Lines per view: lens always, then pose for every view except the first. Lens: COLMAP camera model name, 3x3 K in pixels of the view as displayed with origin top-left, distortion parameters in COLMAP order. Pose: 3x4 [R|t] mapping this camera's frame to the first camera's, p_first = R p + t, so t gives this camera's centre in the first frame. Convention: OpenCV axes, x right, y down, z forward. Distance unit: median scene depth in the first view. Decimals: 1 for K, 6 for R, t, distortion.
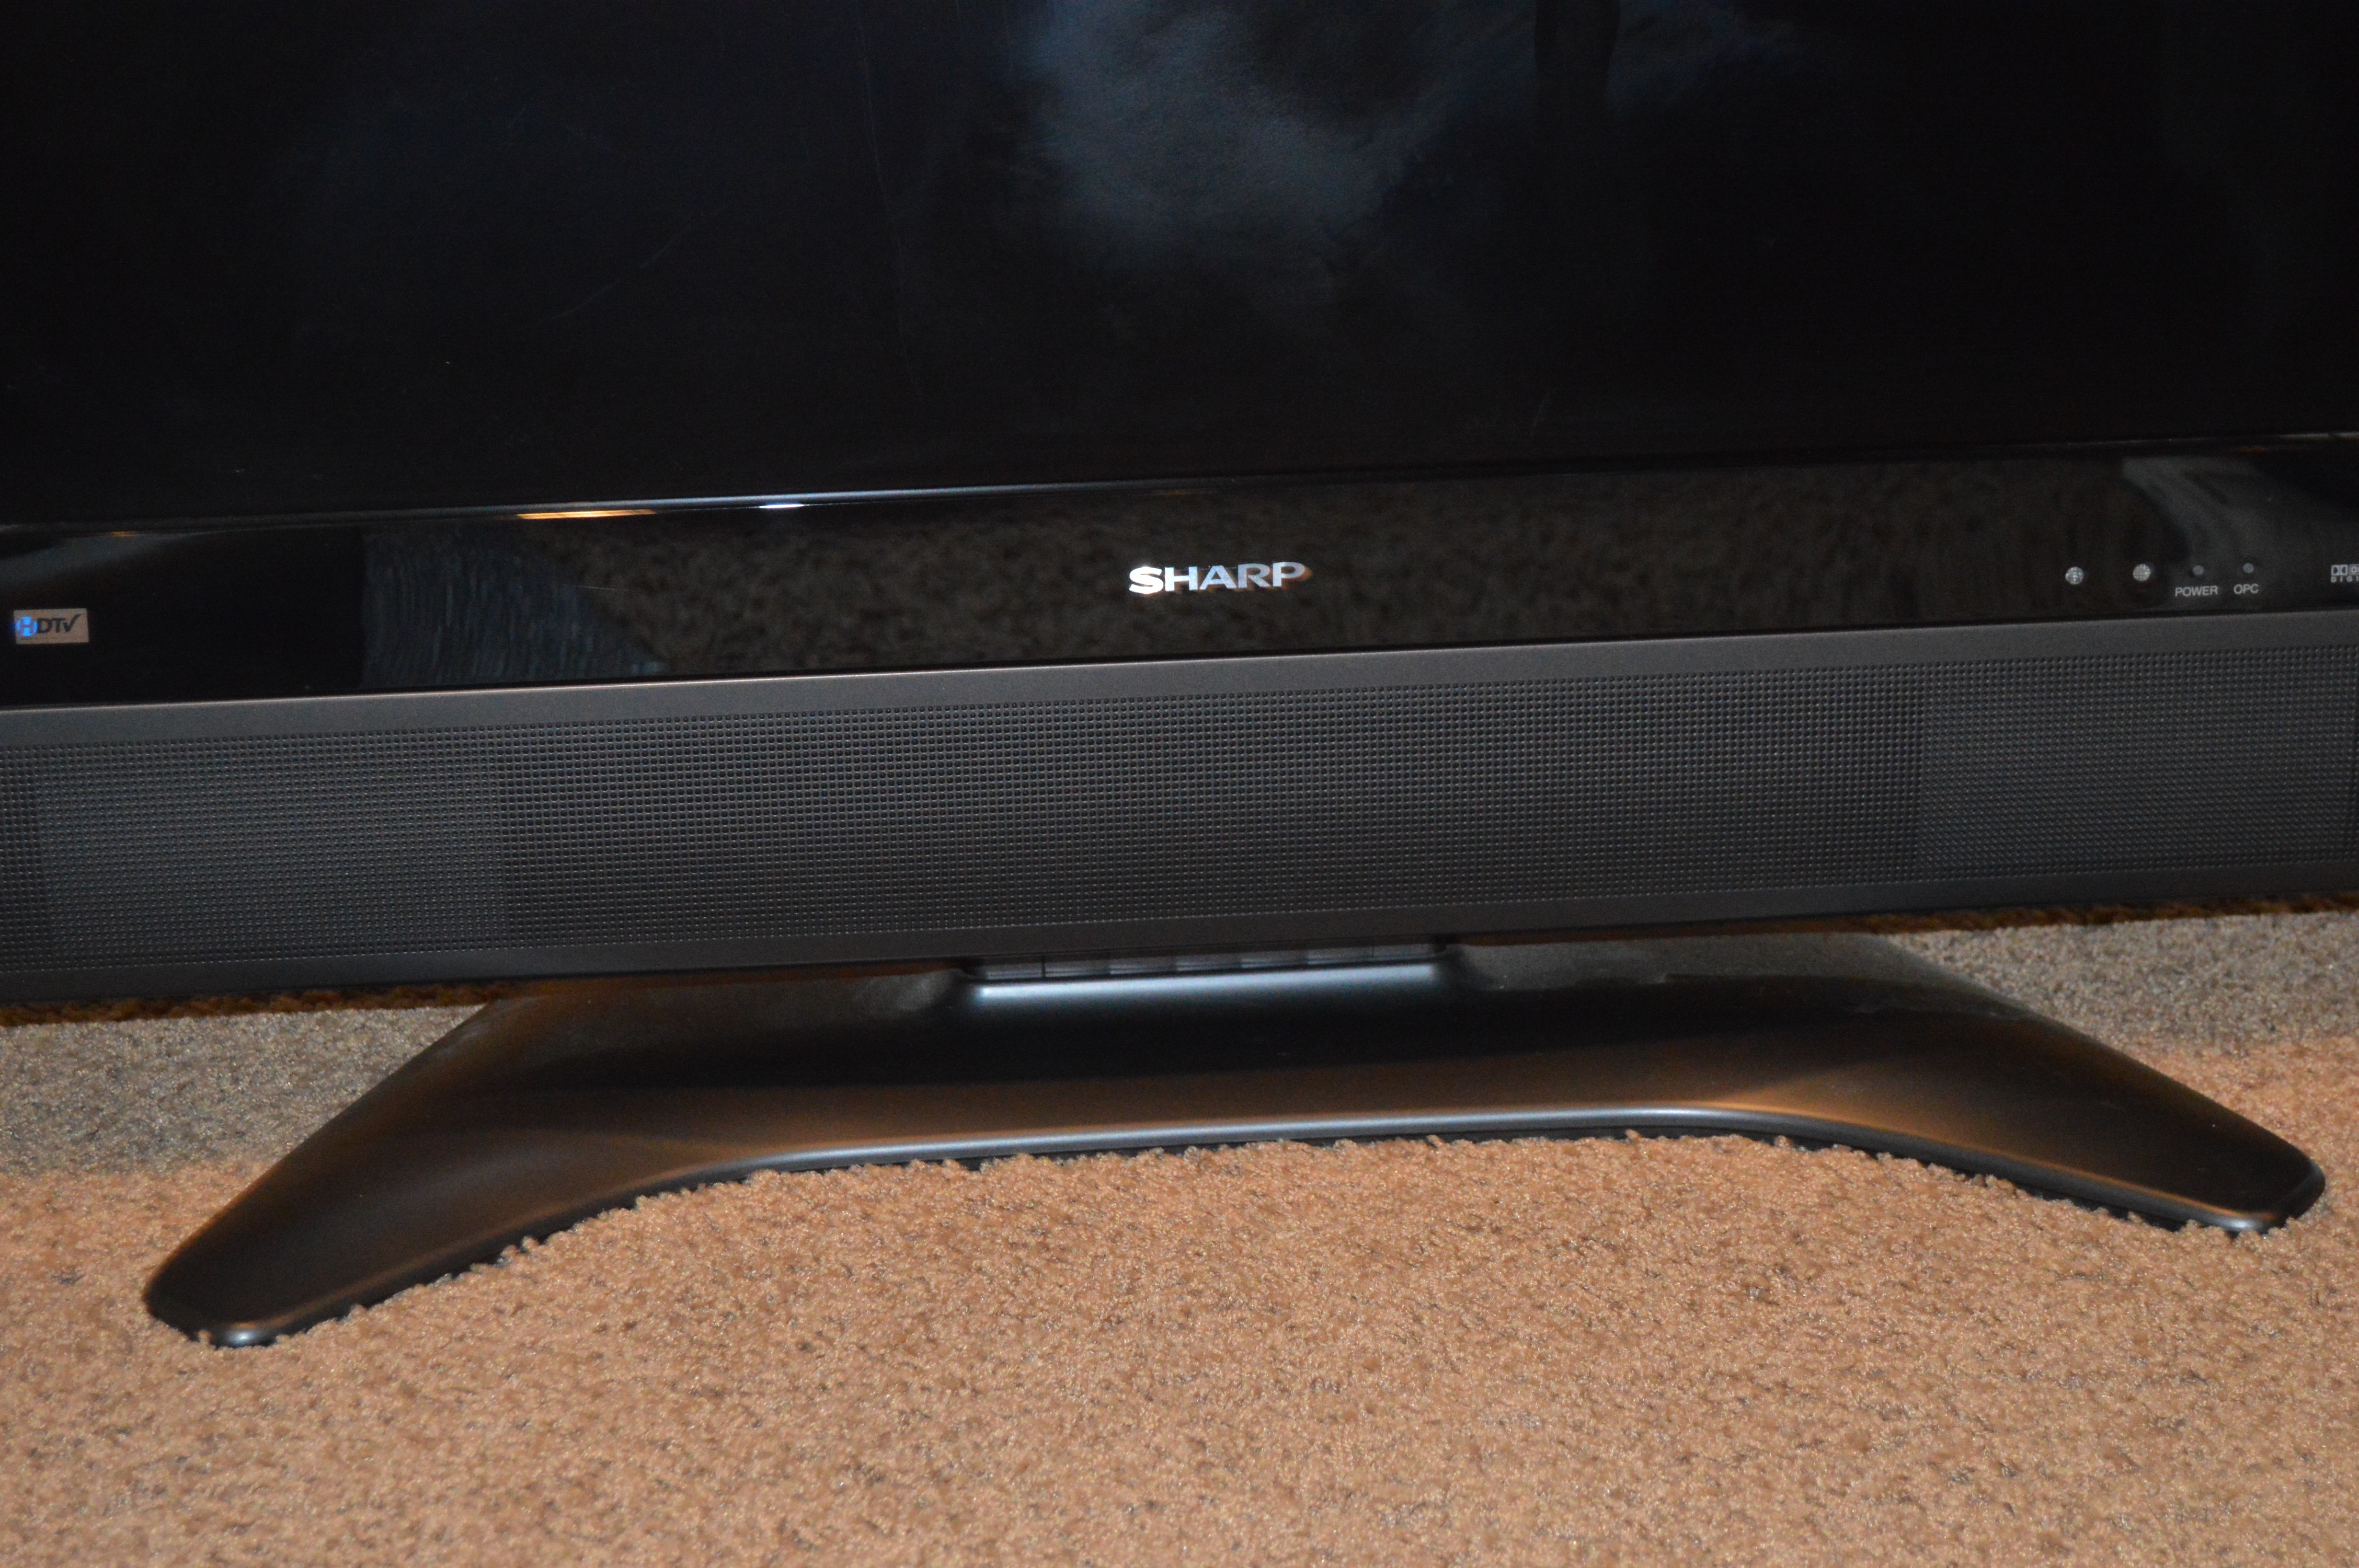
lens RADIAL K [[4430.2, 0, 1217.2], [0, 4430.2, 792.0], [0, 0, 1]] dist [-0.043449, 0.000000]
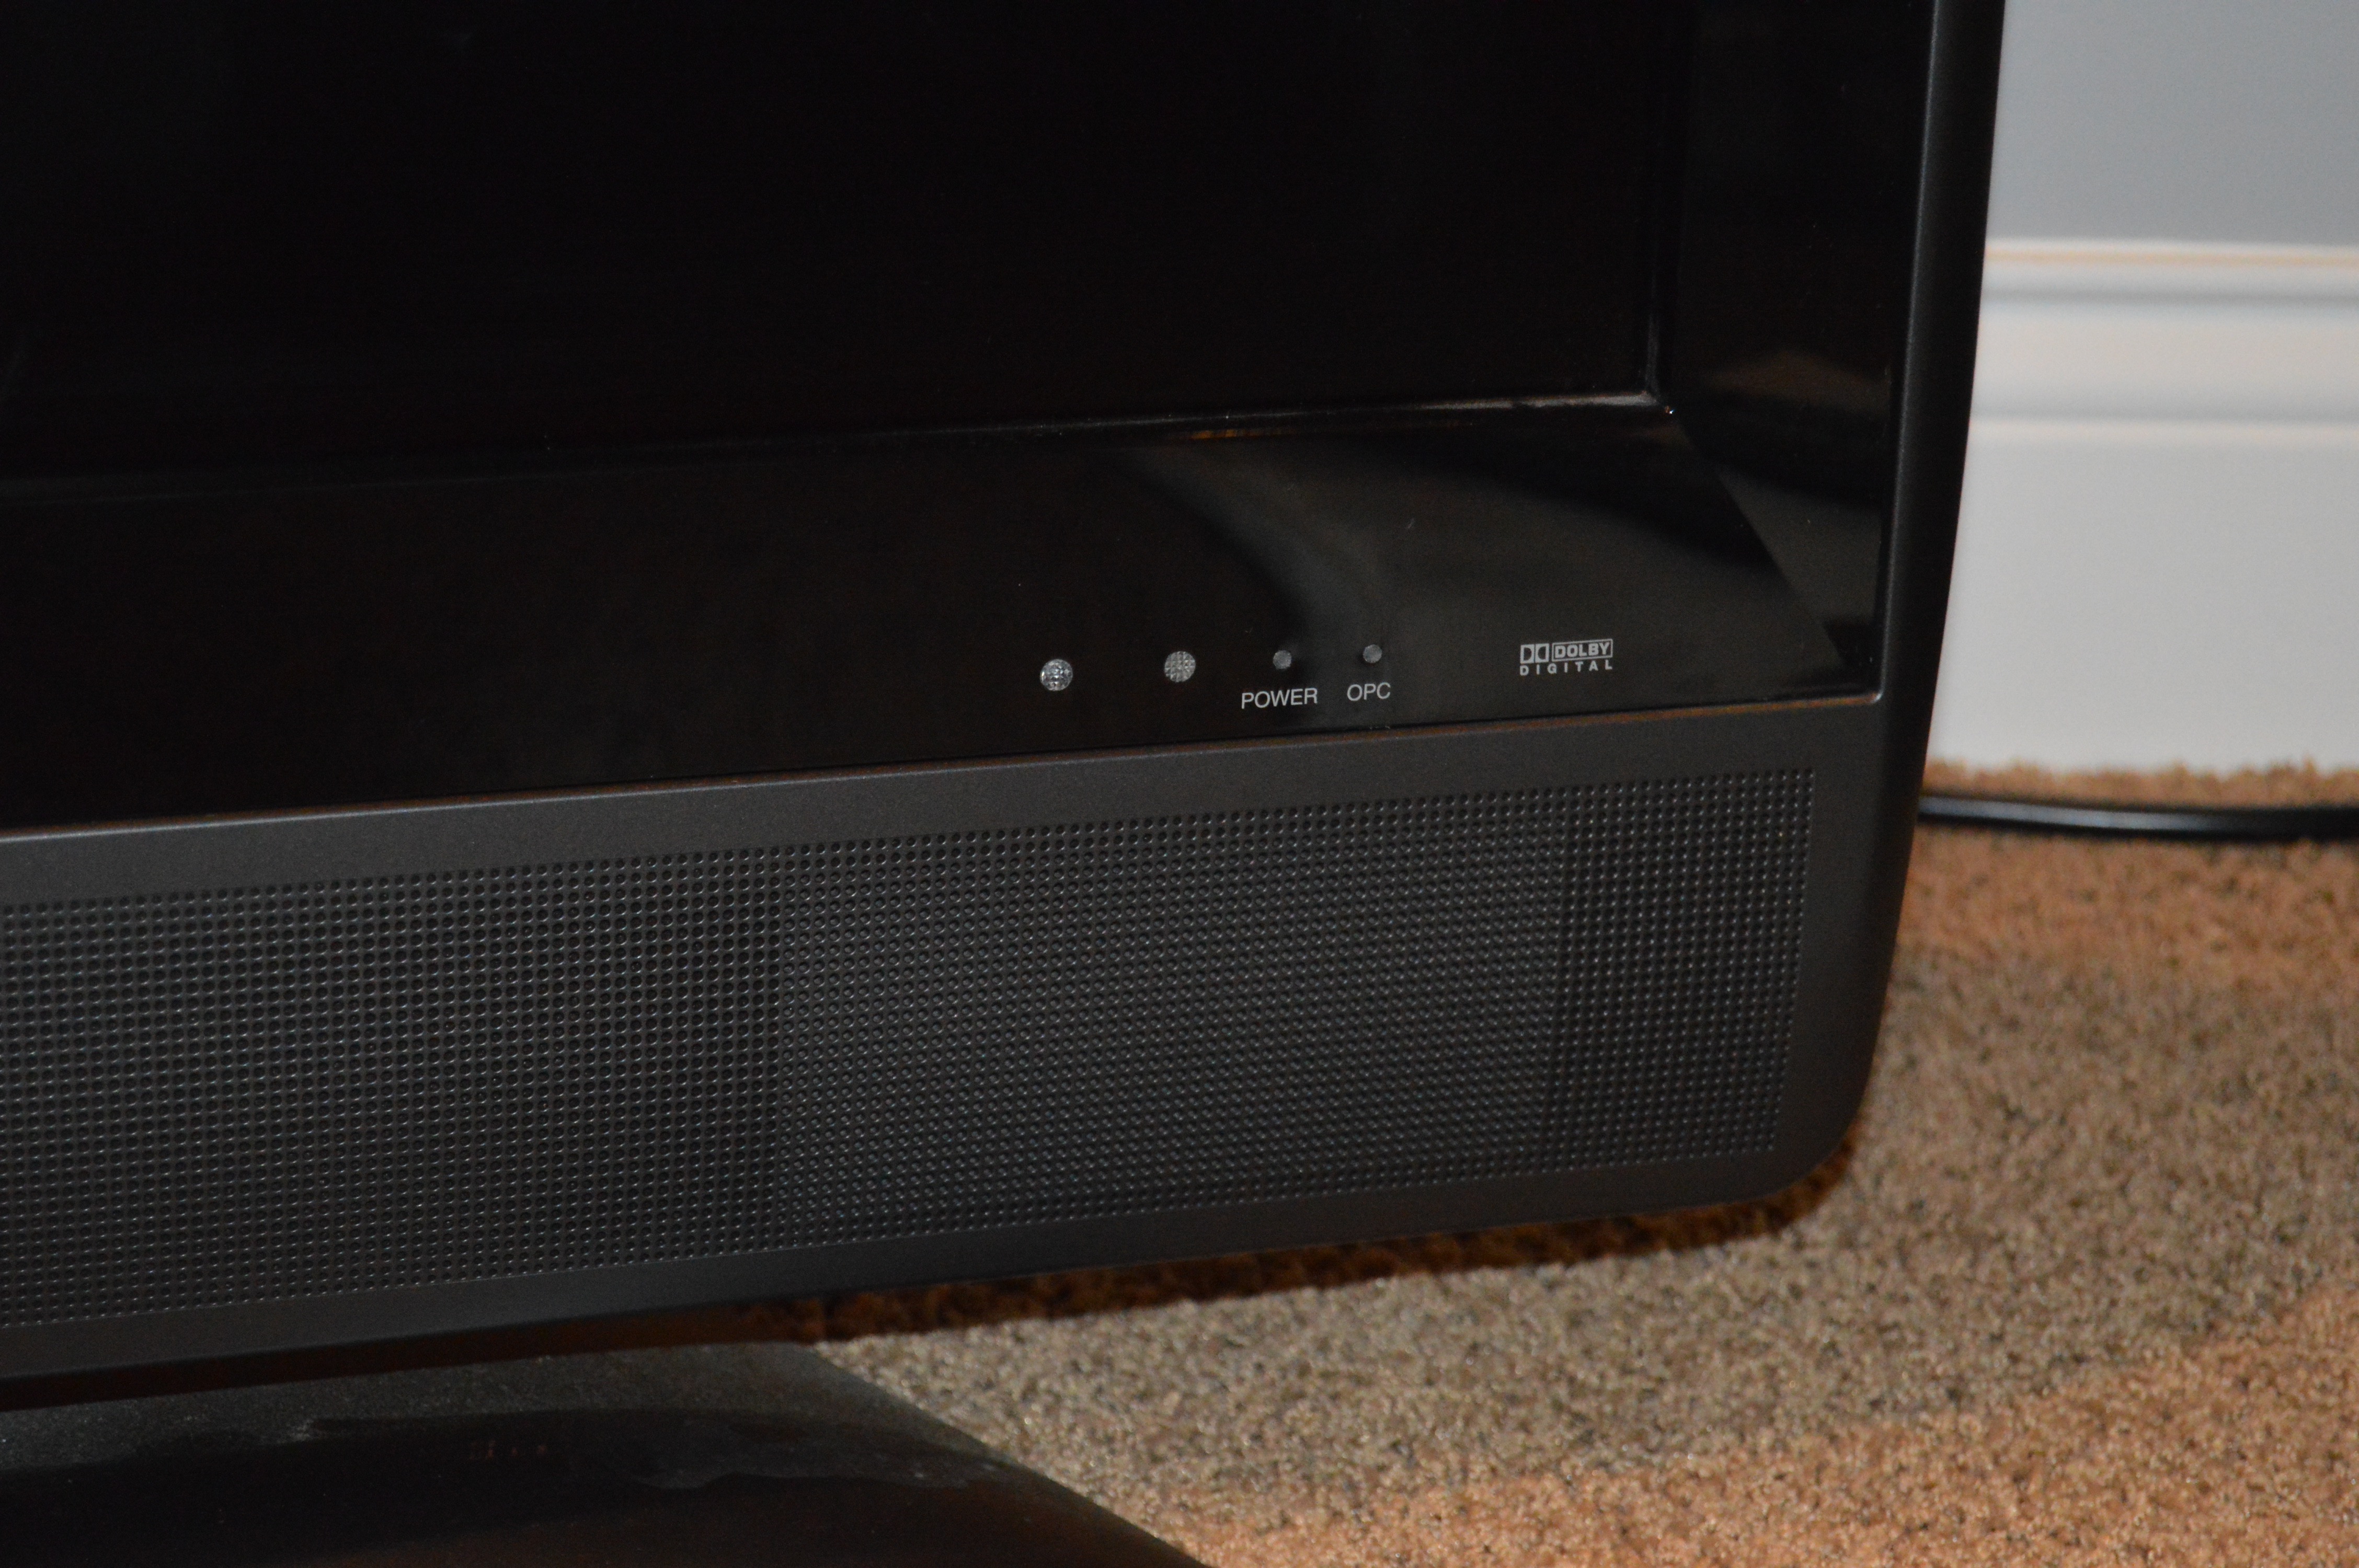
lens RADIAL K [[4980.6, 0, 1176.9], [0, 4980.6, 784.5], [0, 0, 1]] dist [-0.071455, 0.000000]
pose [[0.972301, -0.023874, 0.232509, 0.065398], [0.022474, 0.999710, 0.008668, -0.038226], [-0.232648, -0.003203, 0.972556, 0.394315]]
